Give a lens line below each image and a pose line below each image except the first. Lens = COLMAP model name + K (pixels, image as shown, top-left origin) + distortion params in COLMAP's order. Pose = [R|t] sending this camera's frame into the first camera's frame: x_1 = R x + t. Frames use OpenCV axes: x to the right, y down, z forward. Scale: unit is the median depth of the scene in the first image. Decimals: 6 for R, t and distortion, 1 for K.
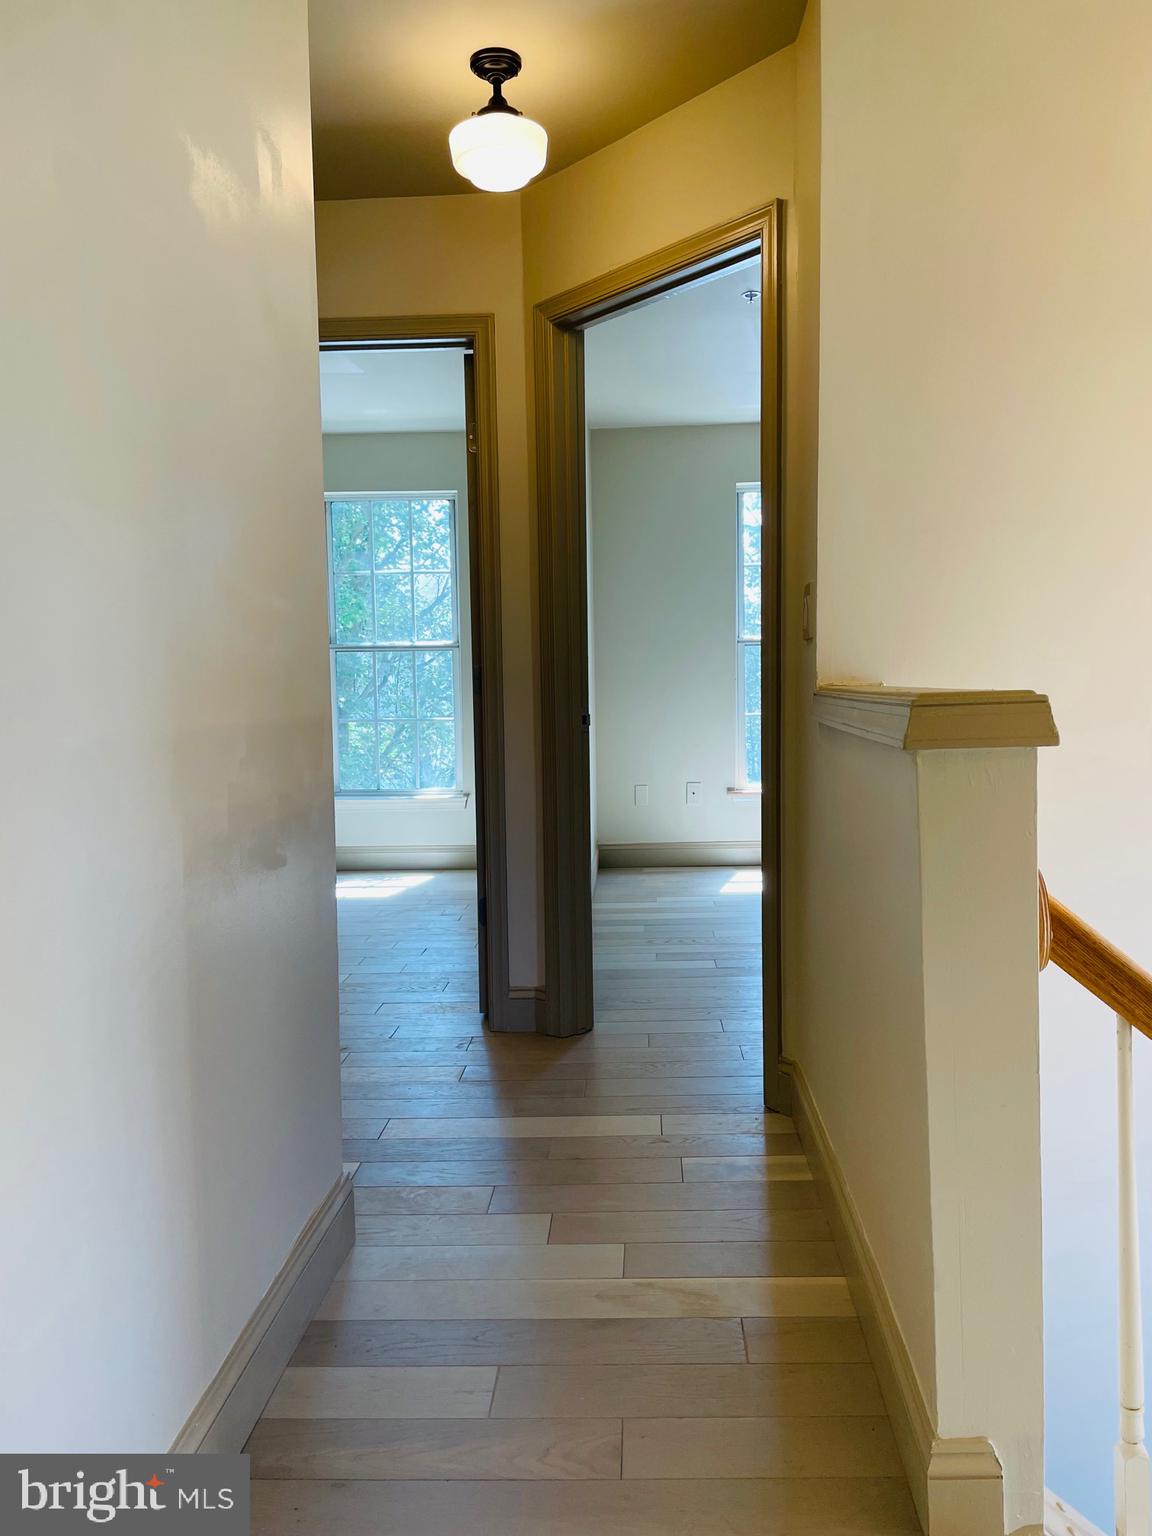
lens RADIAL K [[1159.1, 0, 580.0], [0, 1159.1, 764.3], [0, 0, 1]] dist [0.064959, -0.088248]
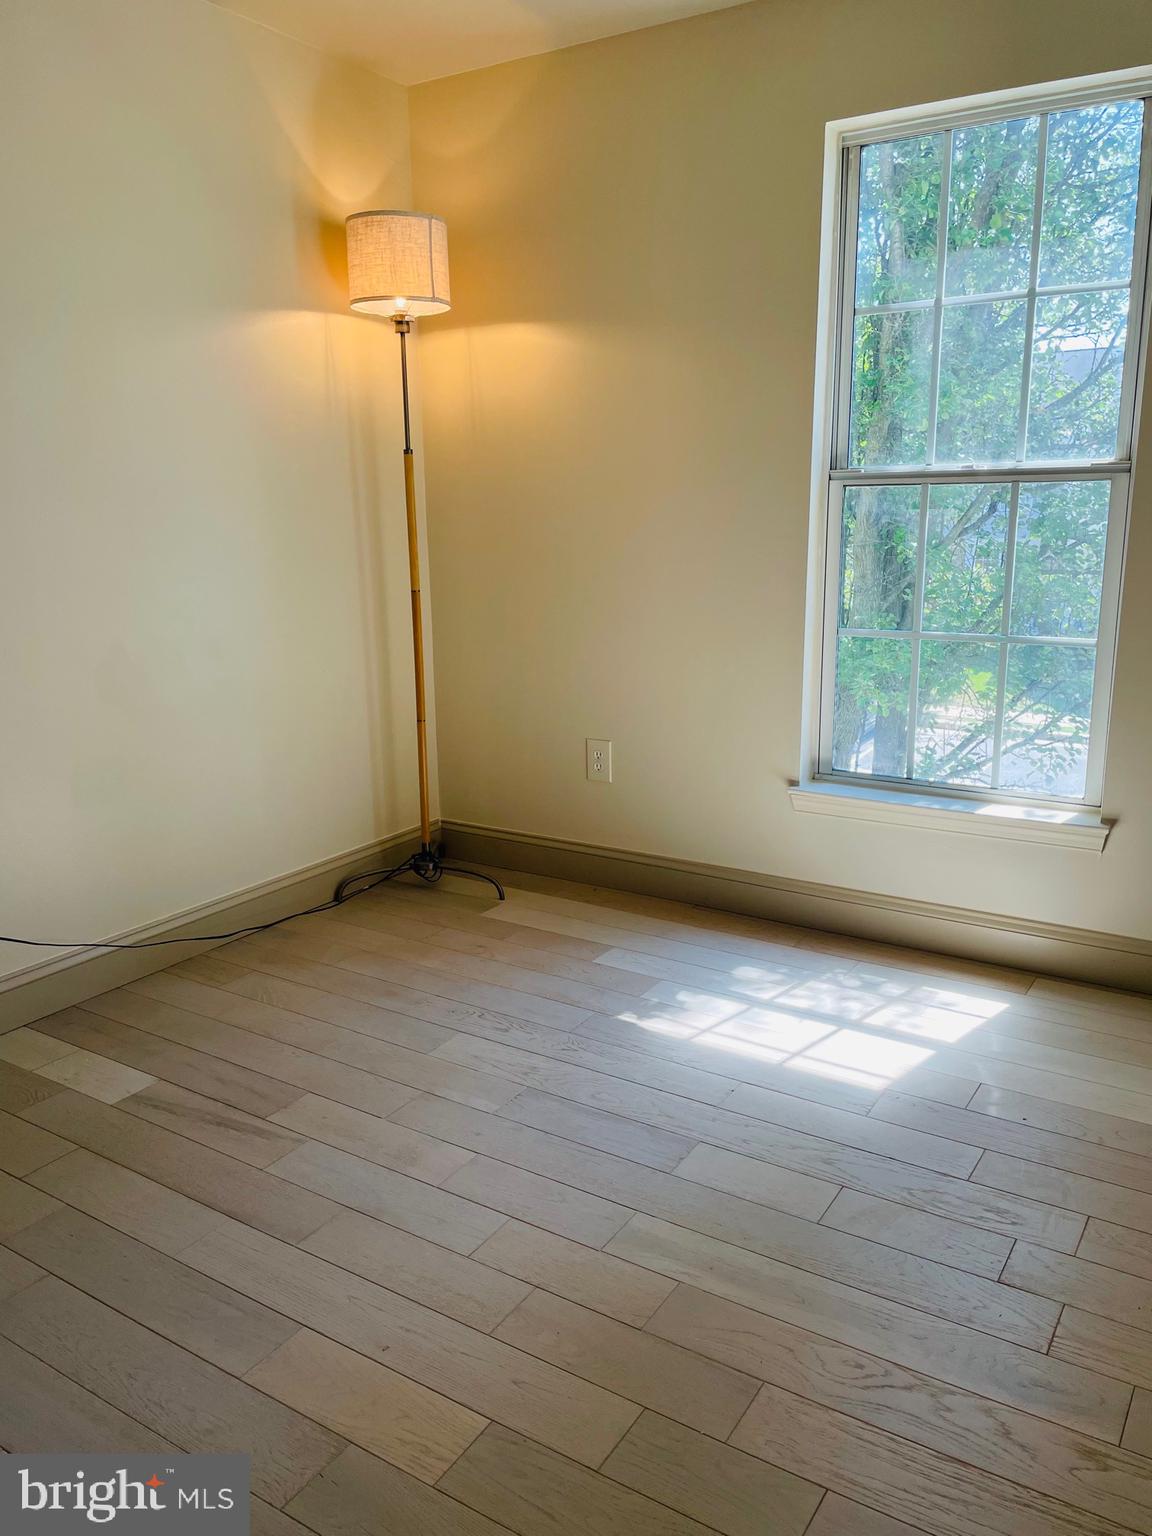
lens RADIAL K [[1159.1, 0, 580.2], [0, 1159.1, 766.8], [0, 0, 1]] dist [0.064959, -0.088248]
pose [[0.869726, 0.109507, -0.481233, -0.036238], [-0.029842, 0.984958, 0.170200, -0.035880], [0.492632, -0.133666, 0.859911, 0.303696]]
